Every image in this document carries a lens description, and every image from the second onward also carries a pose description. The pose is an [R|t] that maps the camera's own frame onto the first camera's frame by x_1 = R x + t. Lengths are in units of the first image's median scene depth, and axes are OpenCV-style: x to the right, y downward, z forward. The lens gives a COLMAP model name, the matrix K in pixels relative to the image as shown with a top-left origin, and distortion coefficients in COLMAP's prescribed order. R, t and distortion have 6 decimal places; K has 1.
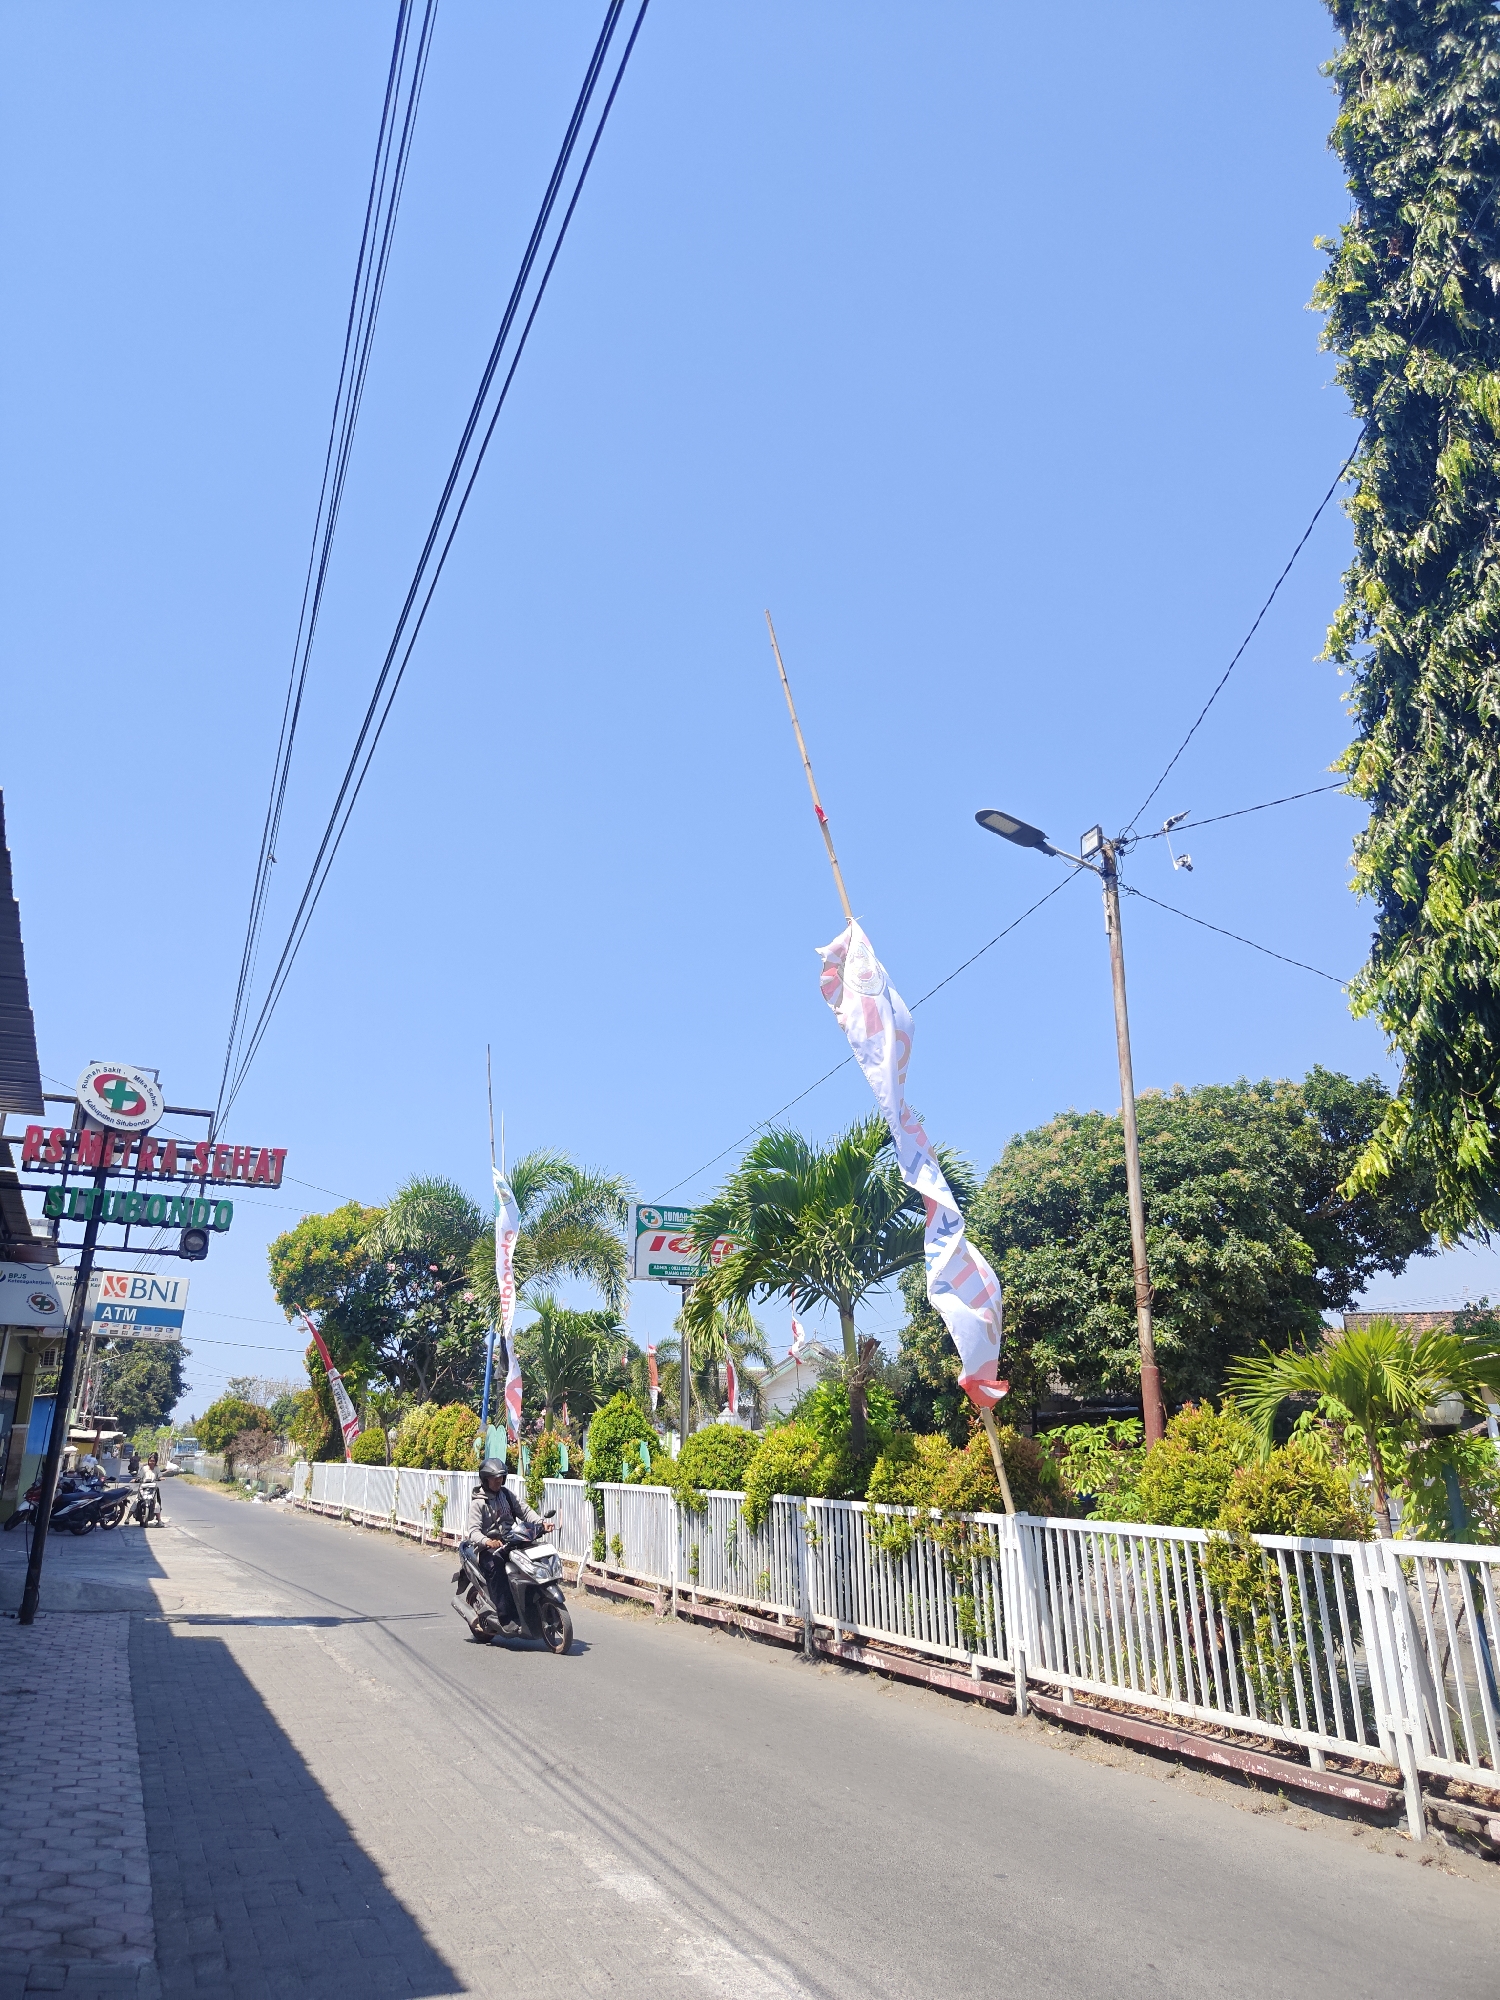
lens RADIAL K [[1390.2, 0, 746.2], [0, 1390.2, 985.3], [0, 0, 1]] dist [-0.007337, -0.001035]
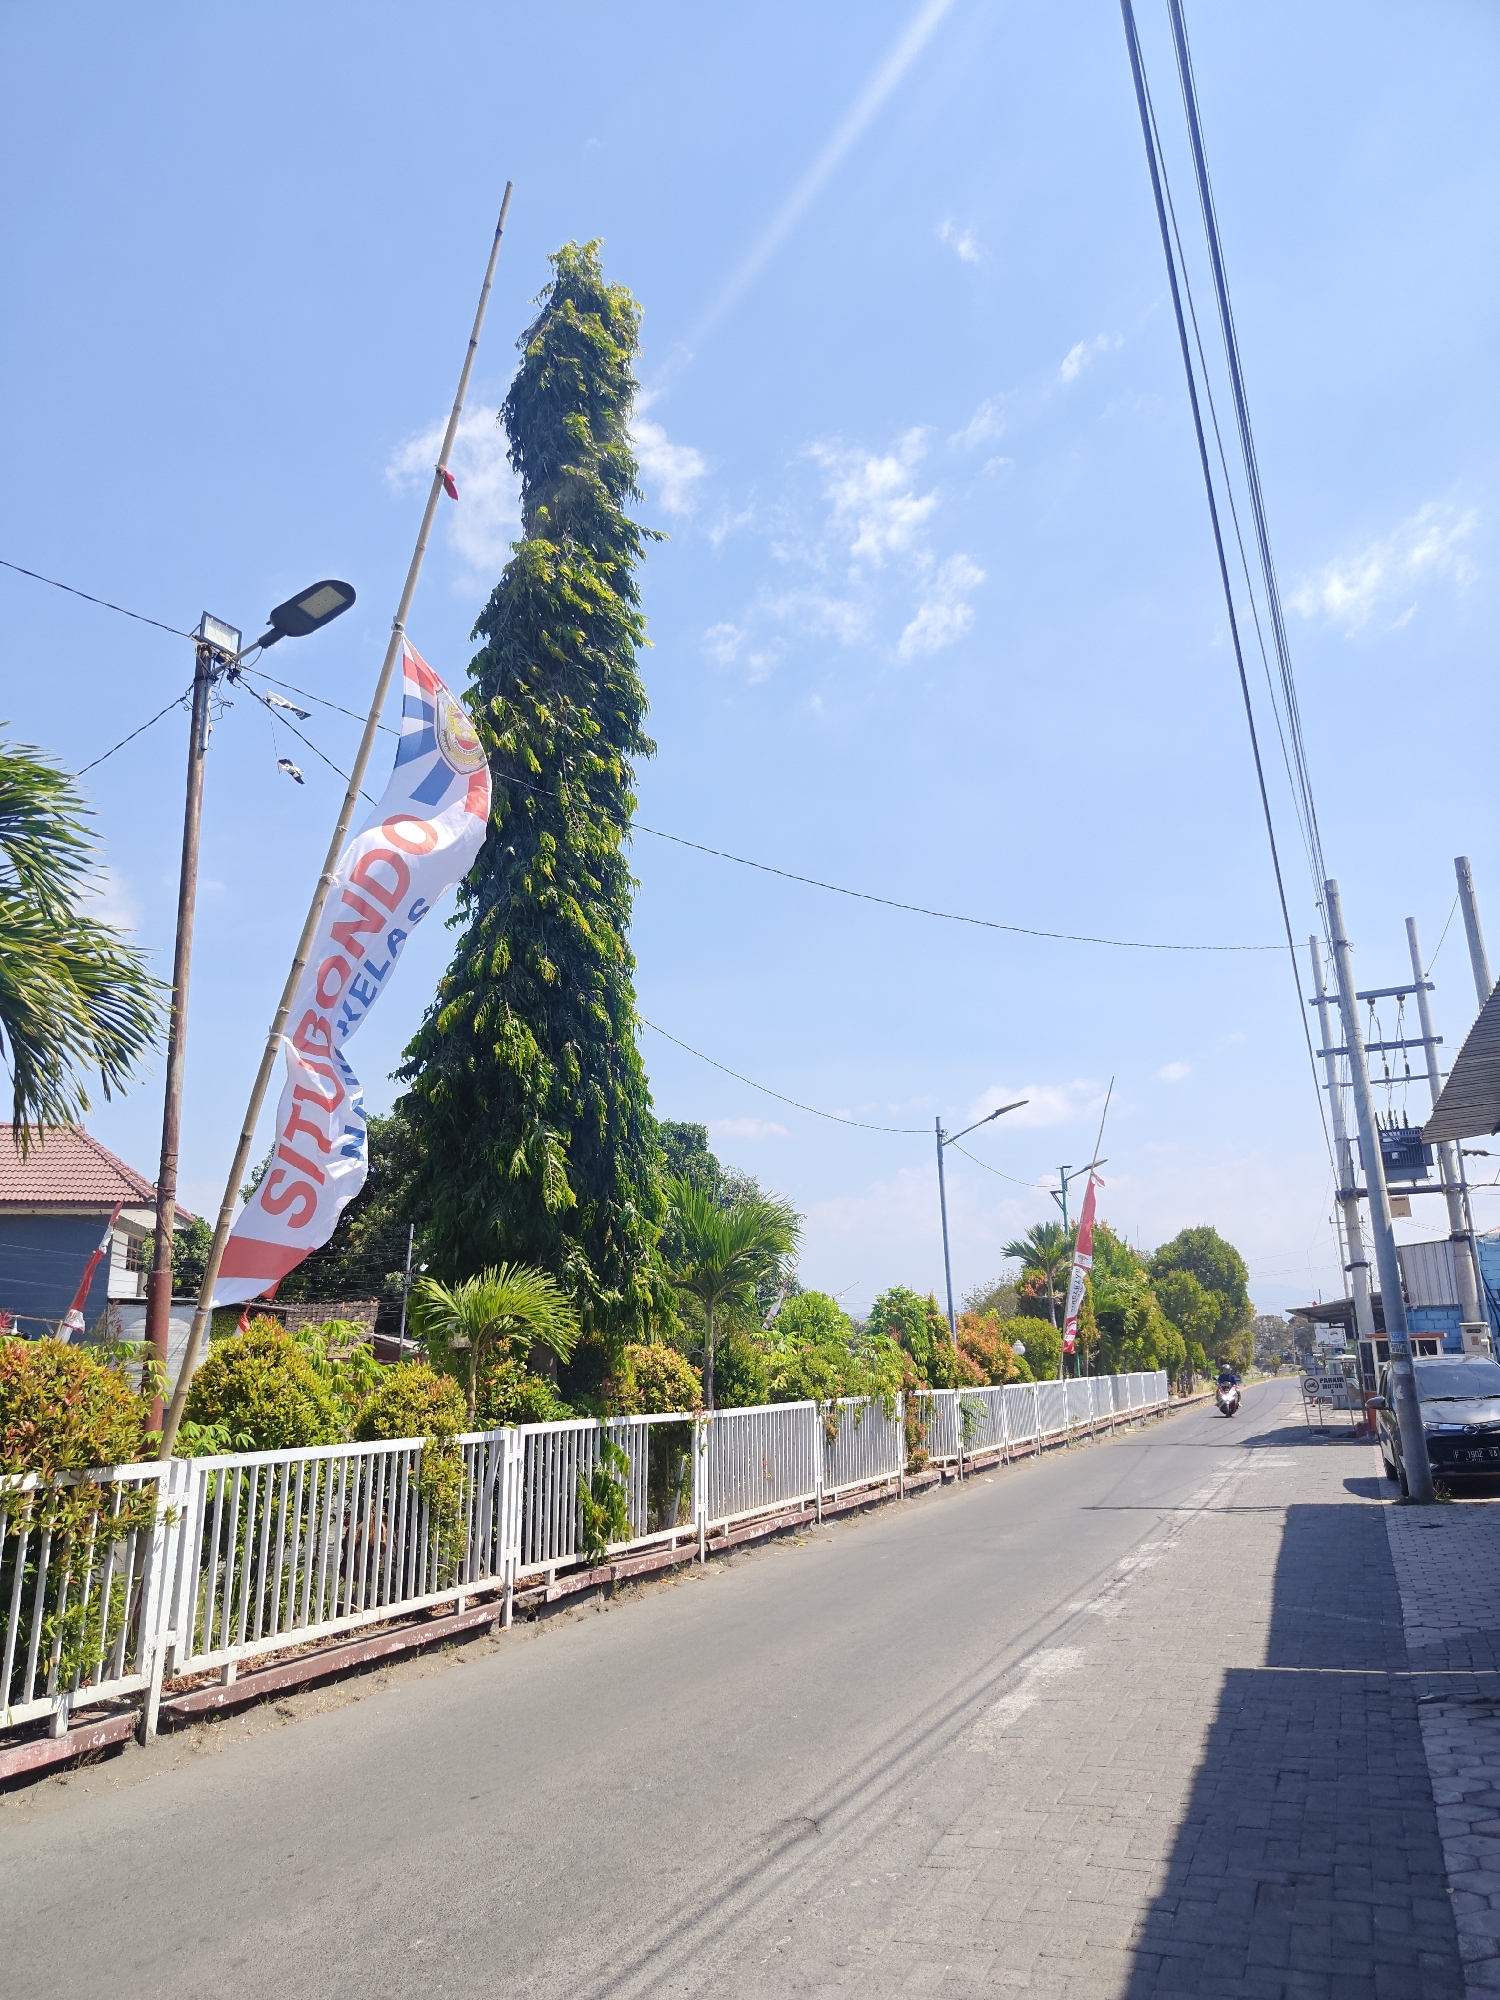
lens RADIAL K [[1433.0, 0, 750.0], [0, 1433.0, 1000.0], [0, 0, 1]] dist [0.075650, 0.001951]
pose [[-0.713265, 0.184540, 0.676164, -0.832382], [-0.208981, 0.864842, -0.456482, 0.664978], [-0.669014, -0.466898, -0.578296, 1.953932]]
